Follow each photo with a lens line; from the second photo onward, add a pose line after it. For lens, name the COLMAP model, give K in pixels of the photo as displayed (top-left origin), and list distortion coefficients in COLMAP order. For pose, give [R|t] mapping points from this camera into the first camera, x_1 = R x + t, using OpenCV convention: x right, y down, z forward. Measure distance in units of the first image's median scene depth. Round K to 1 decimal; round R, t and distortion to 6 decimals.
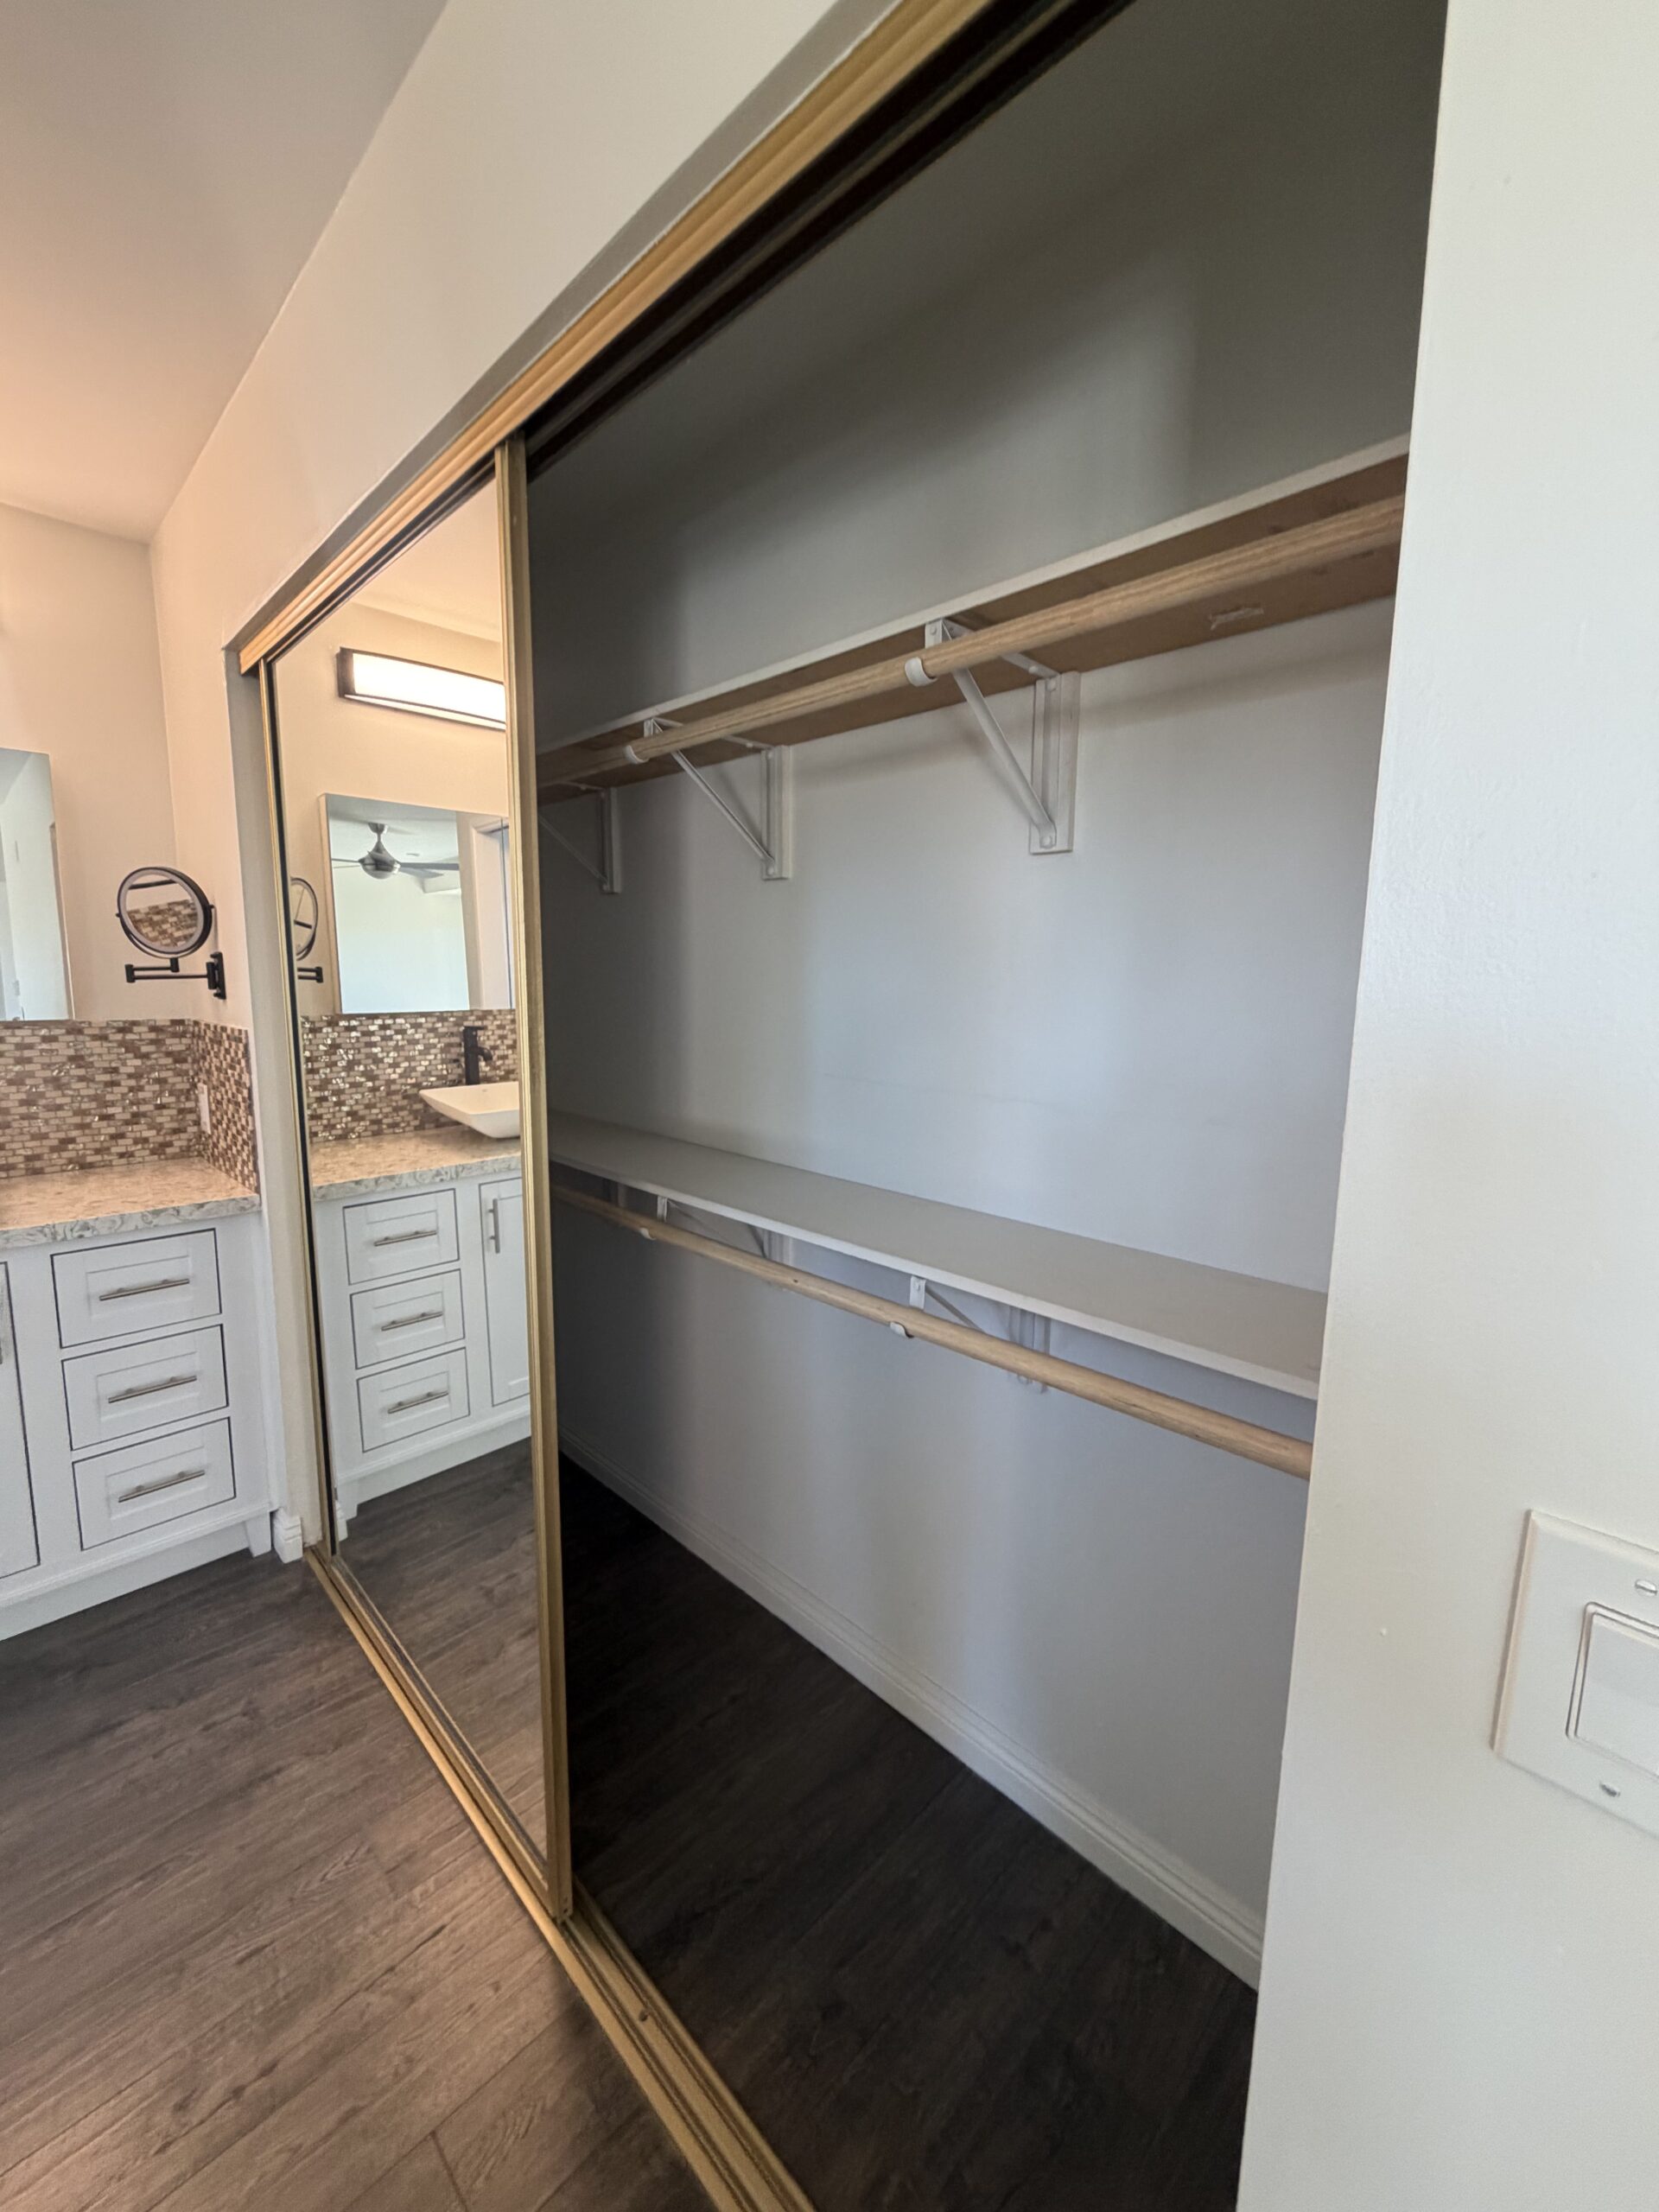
lens RADIAL K [[881.1, 0, 827.4], [0, 881.1, 1098.0], [0, 0, 1]] dist [0.001020, -0.000116]
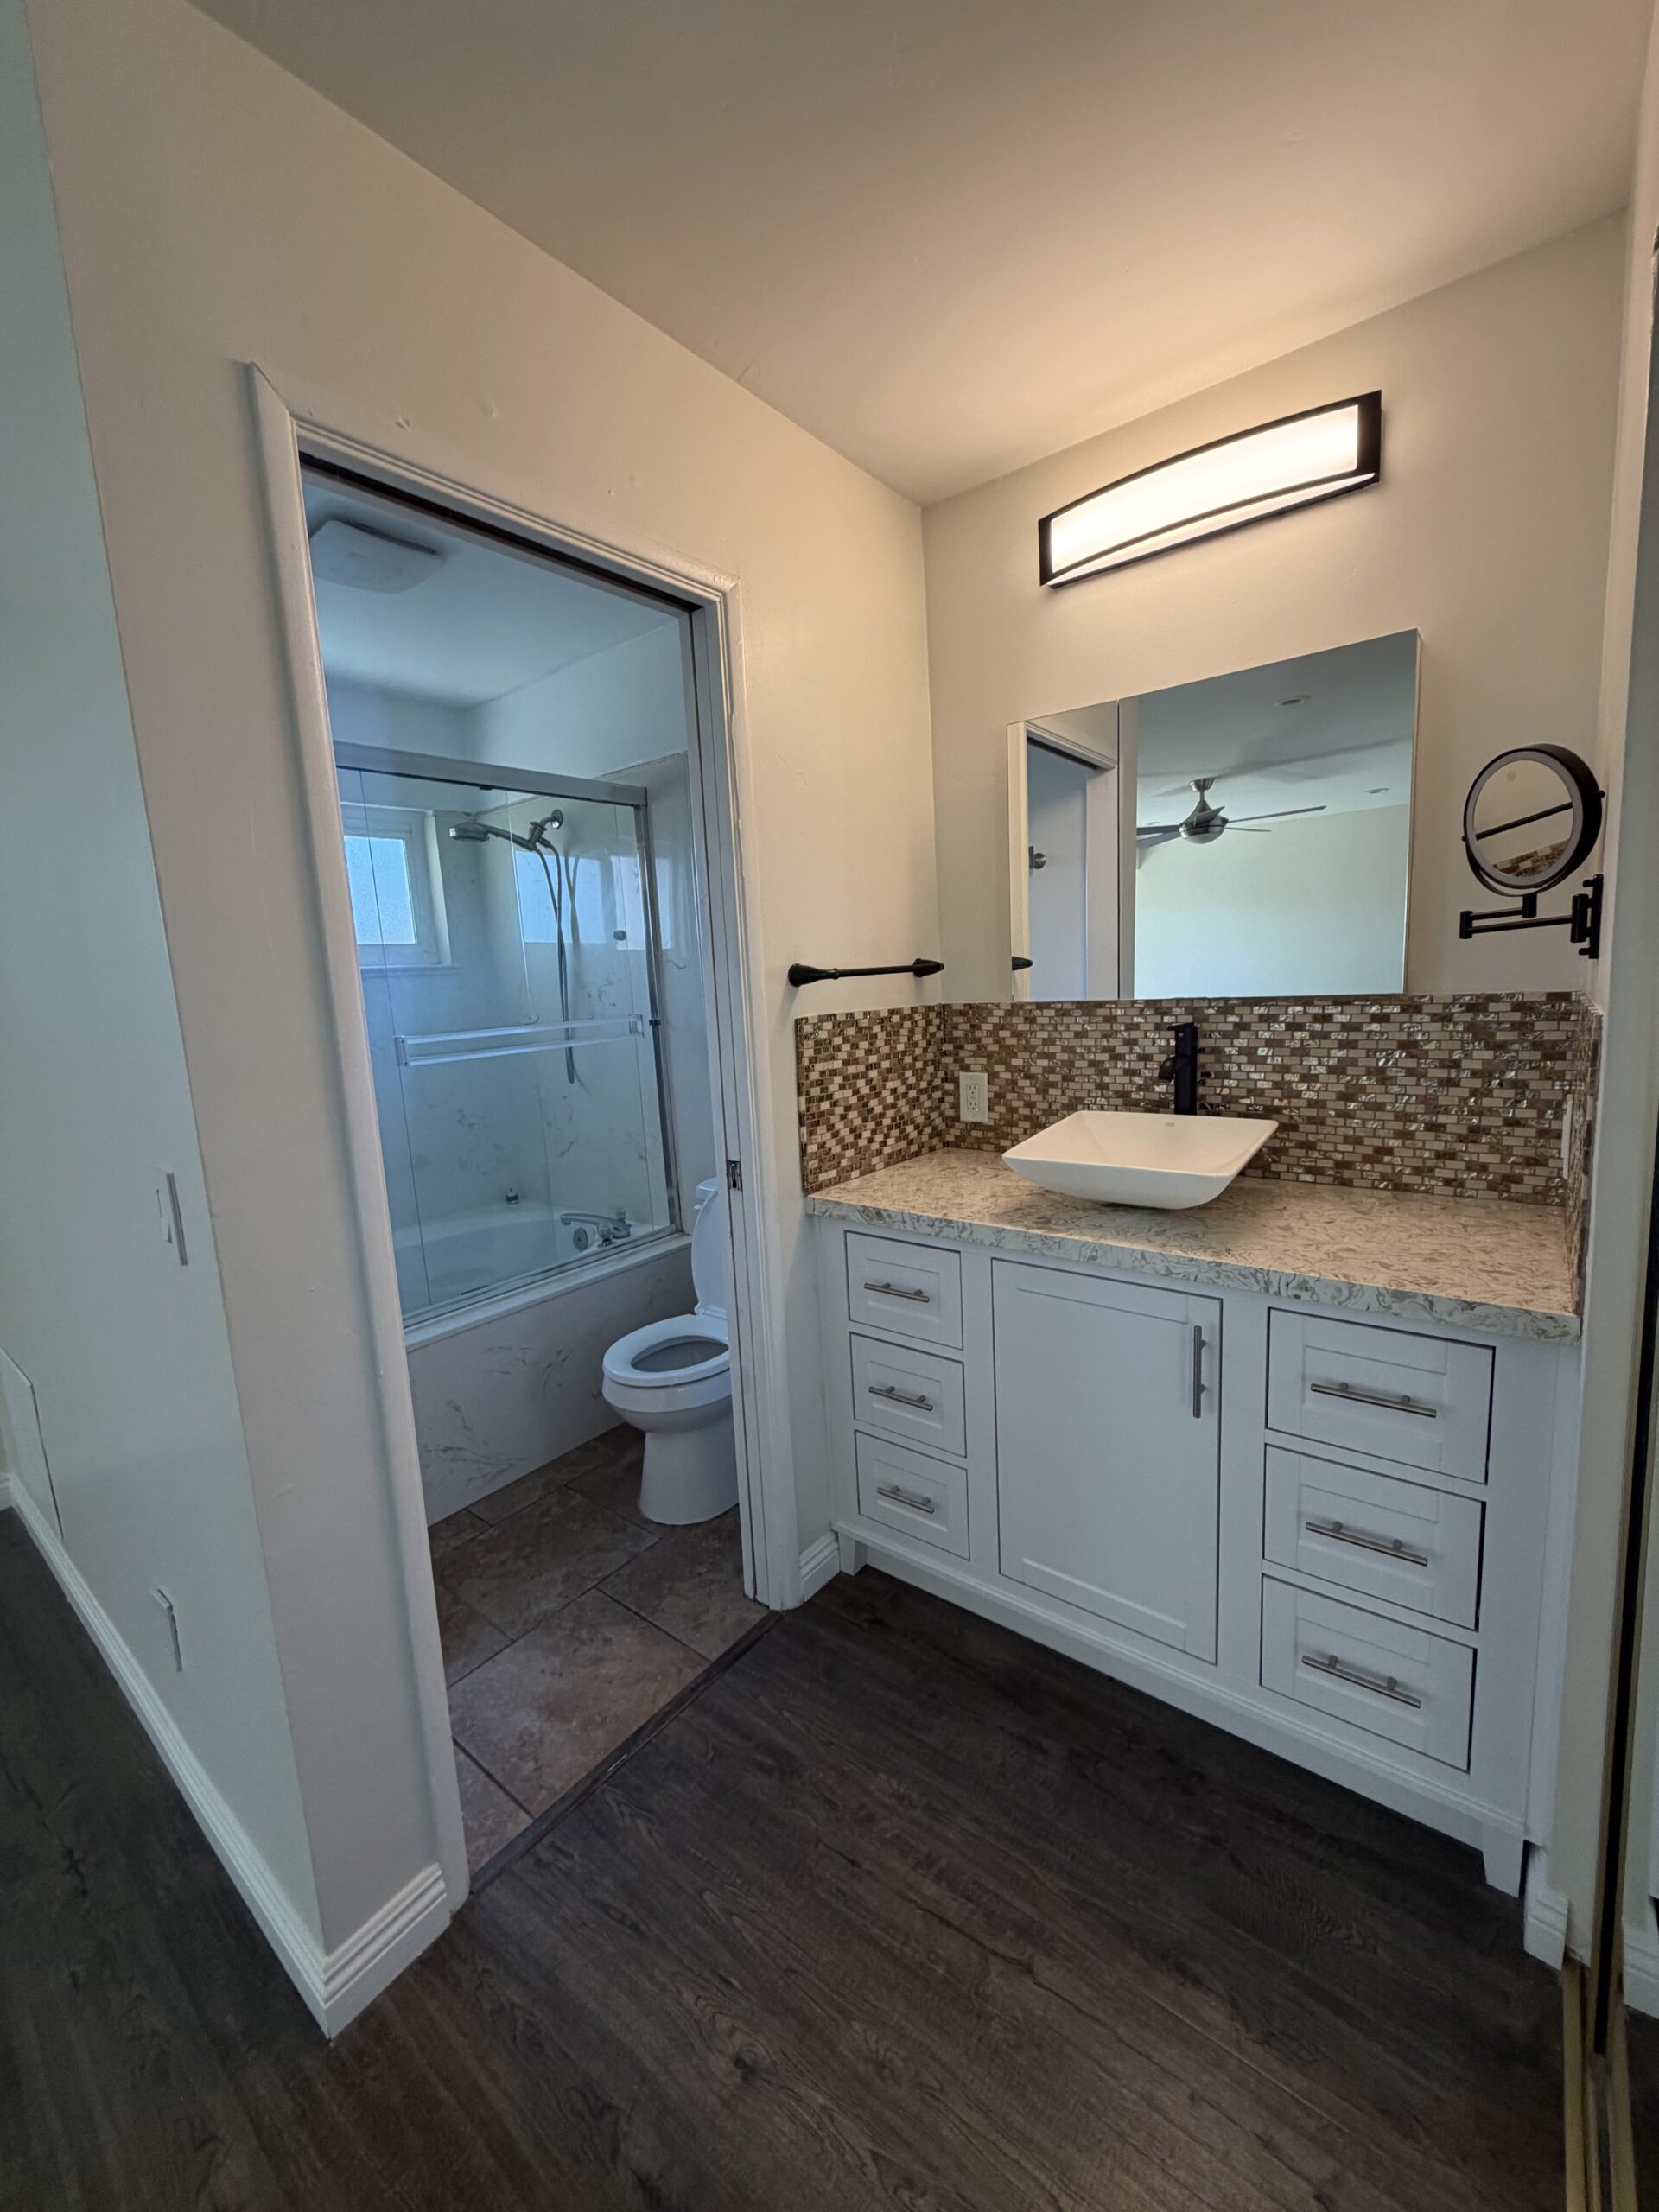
lens RADIAL K [[881.1, 0, 827.4], [0, 881.1, 1098.0], [0, 0, 1]] dist [0.001020, -0.000116]
pose [[0.100513, 0.120367, -0.987628, -0.158689], [-0.079392, 0.990460, 0.112632, -0.046396], [0.991763, 0.067089, 0.109111, 0.440019]]
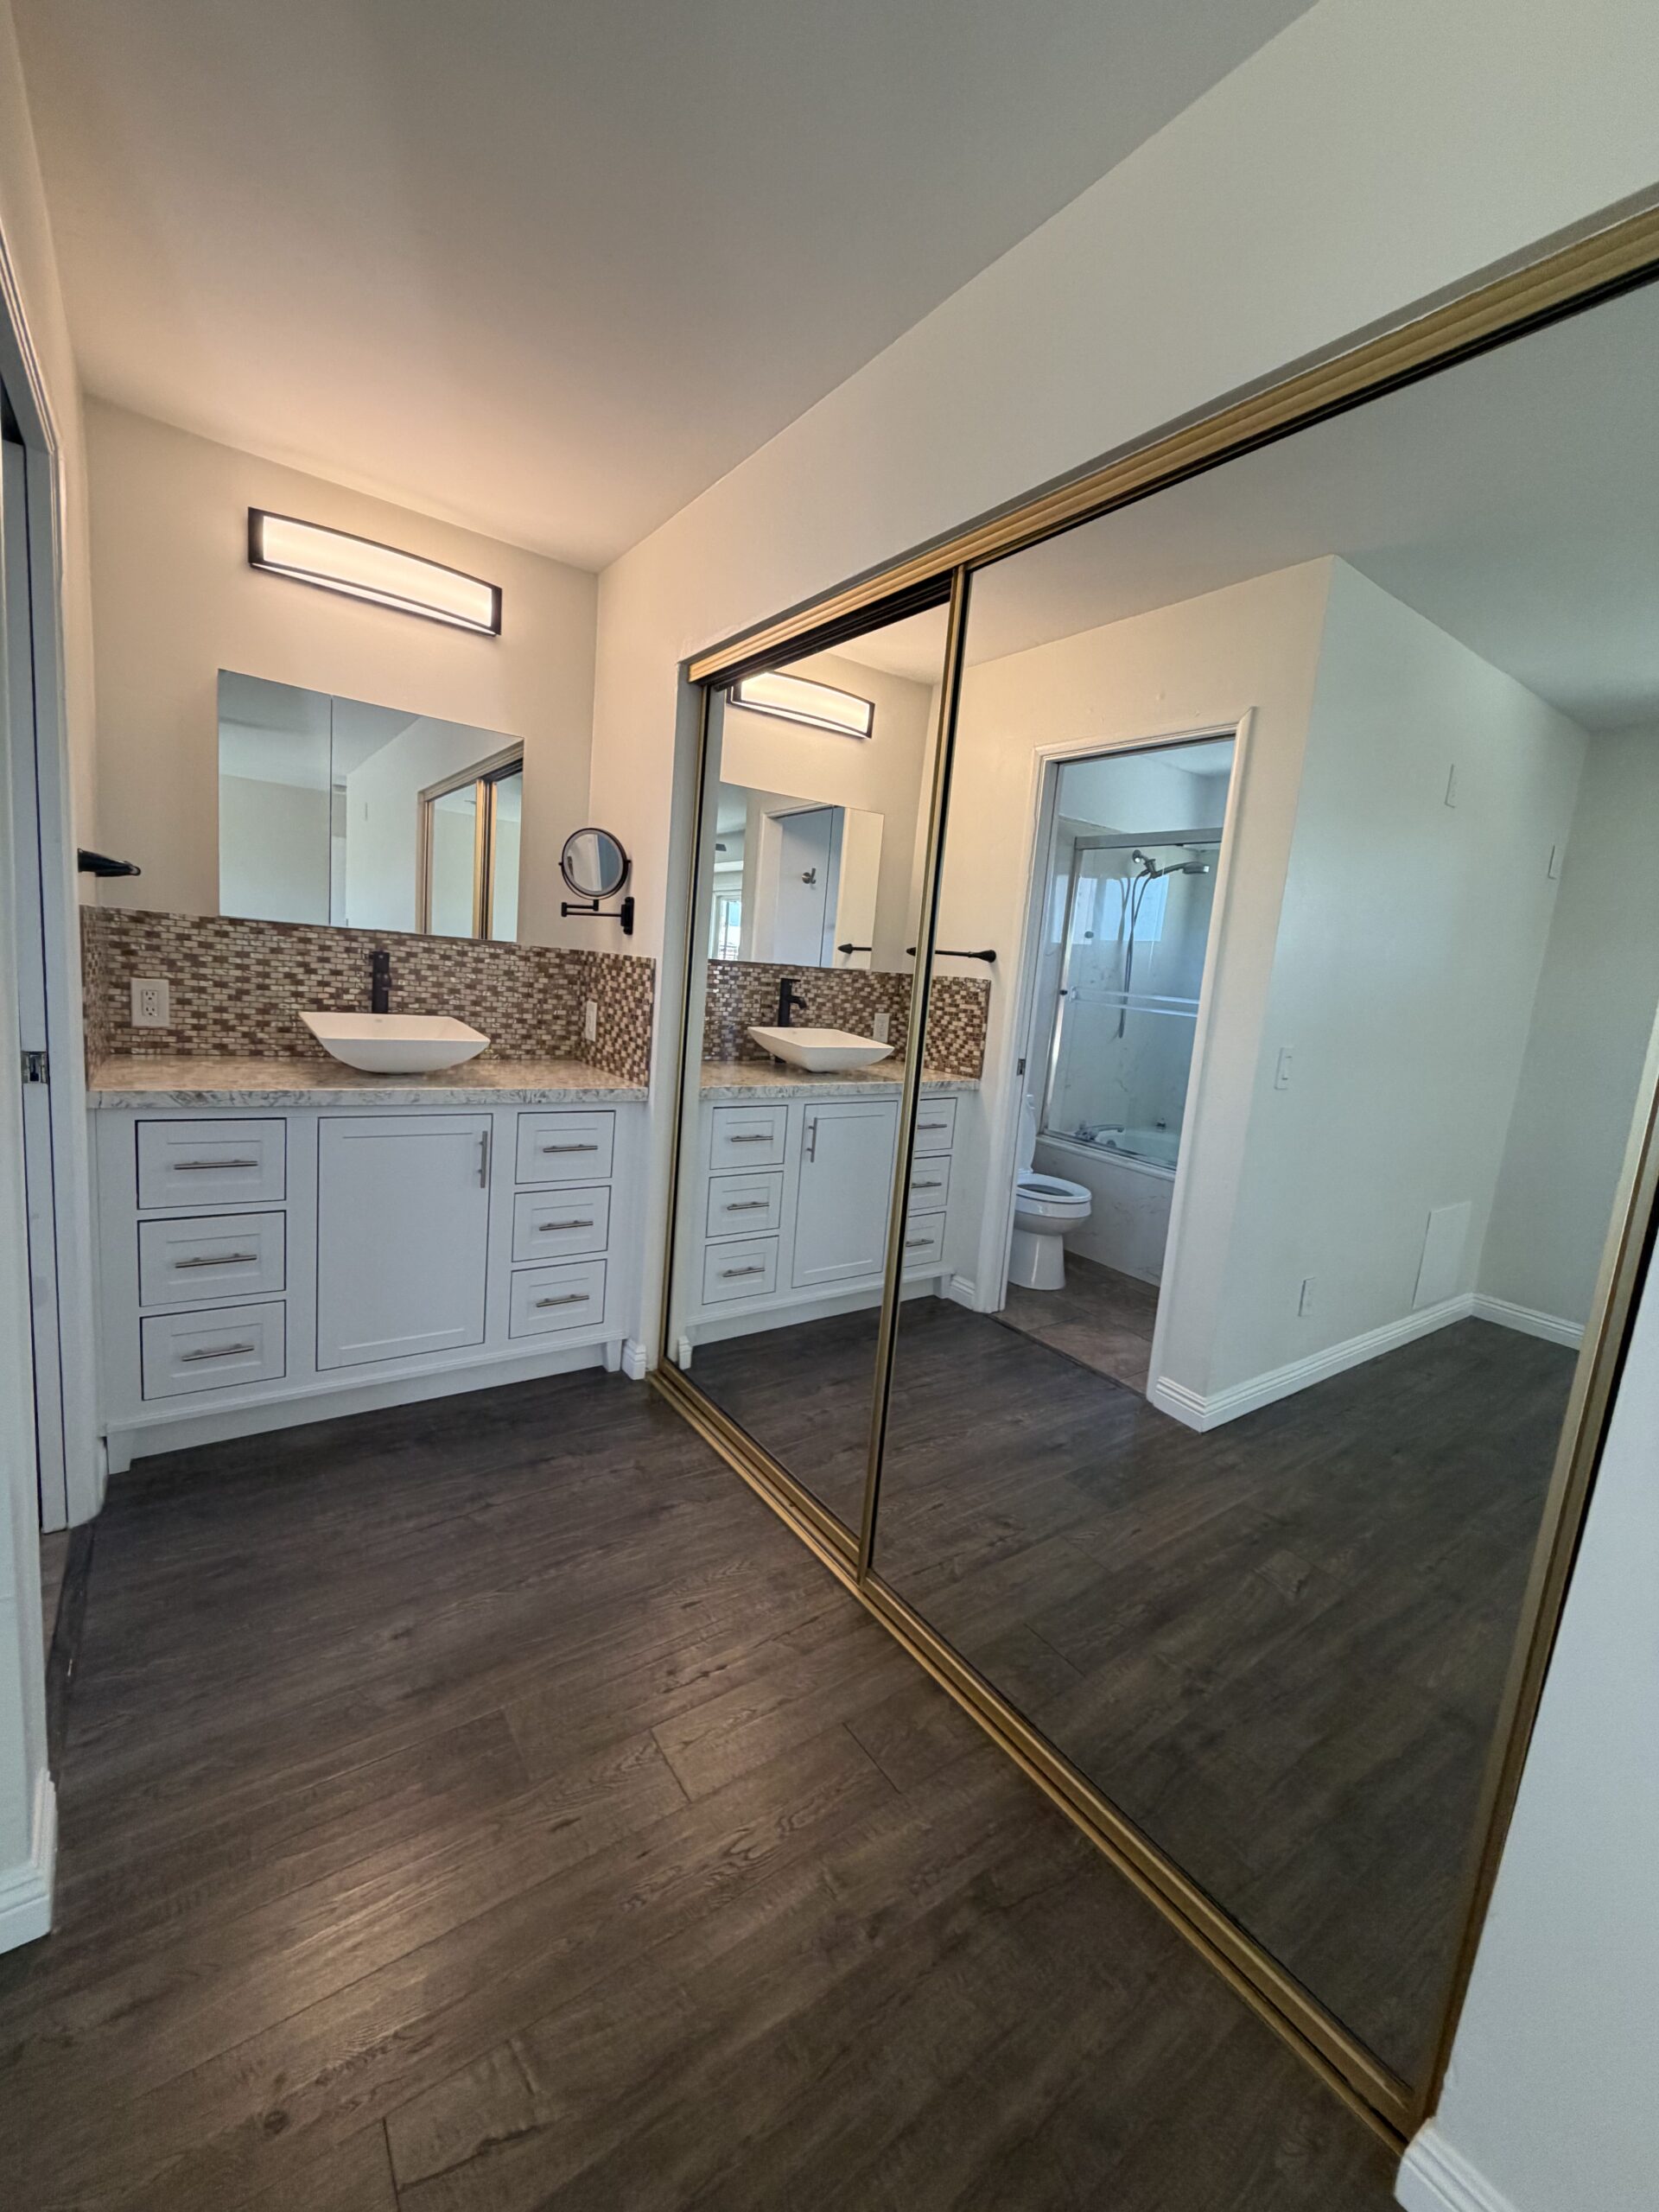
lens RADIAL K [[881.1, 0, 827.4], [0, 881.1, 1098.0], [0, 0, 1]] dist [0.001020, -0.000116]
pose [[0.982696, 0.099280, -0.156373, -0.175658], [-0.098340, 0.995058, 0.013759, 0.075262], [0.156966, 0.001857, 0.987602, -0.207305]]
